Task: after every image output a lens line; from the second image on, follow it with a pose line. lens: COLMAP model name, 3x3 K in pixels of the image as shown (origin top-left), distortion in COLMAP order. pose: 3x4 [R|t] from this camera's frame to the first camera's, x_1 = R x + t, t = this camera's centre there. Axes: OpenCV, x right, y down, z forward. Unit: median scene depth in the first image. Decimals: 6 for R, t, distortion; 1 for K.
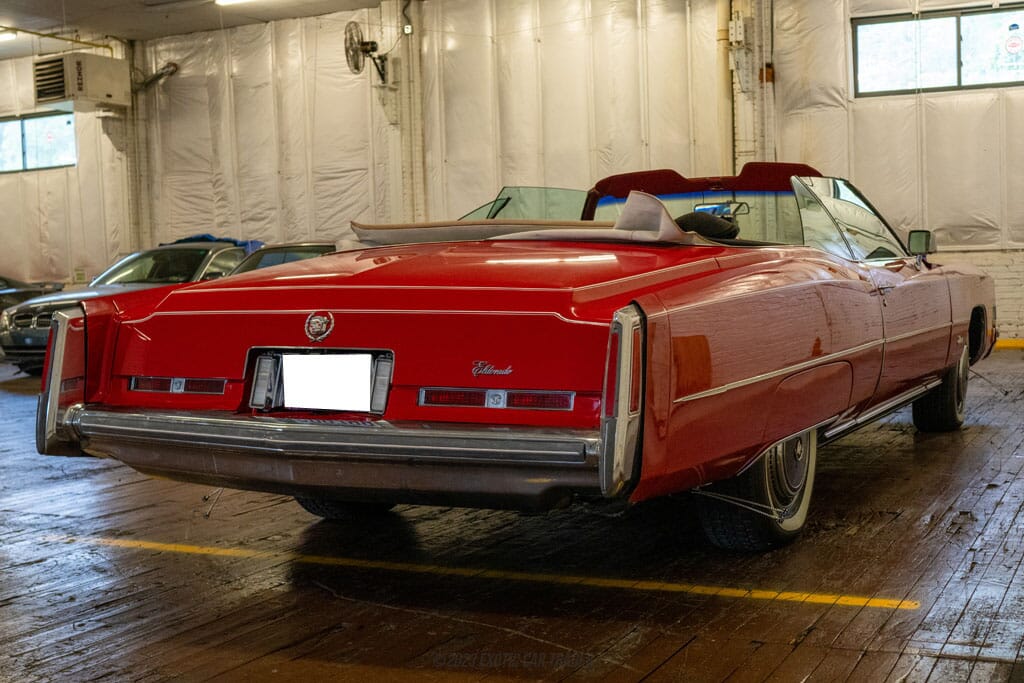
lens RADIAL K [[1300.0, 0, 512.0], [0, 1300.0, 341.5], [0, 0, 1]] dist [-0.086159, 0.049898]
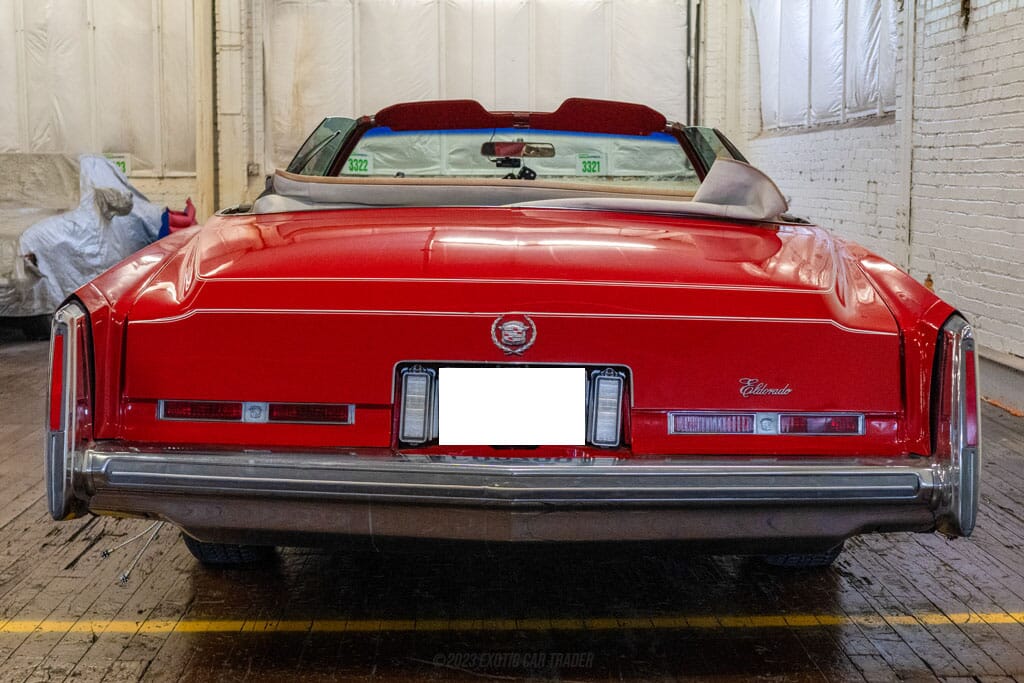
lens RADIAL K [[1587.0, 0, 512.0], [0, 1587.0, 341.5], [0, 0, 1]] dist [-0.131310, 0.077664]
pose [[0.885107, -0.018483, 0.465021, -0.538237], [-0.005582, 0.998717, 0.050322, -0.050279], [-0.465355, -0.047136, 0.883868, 0.154798]]
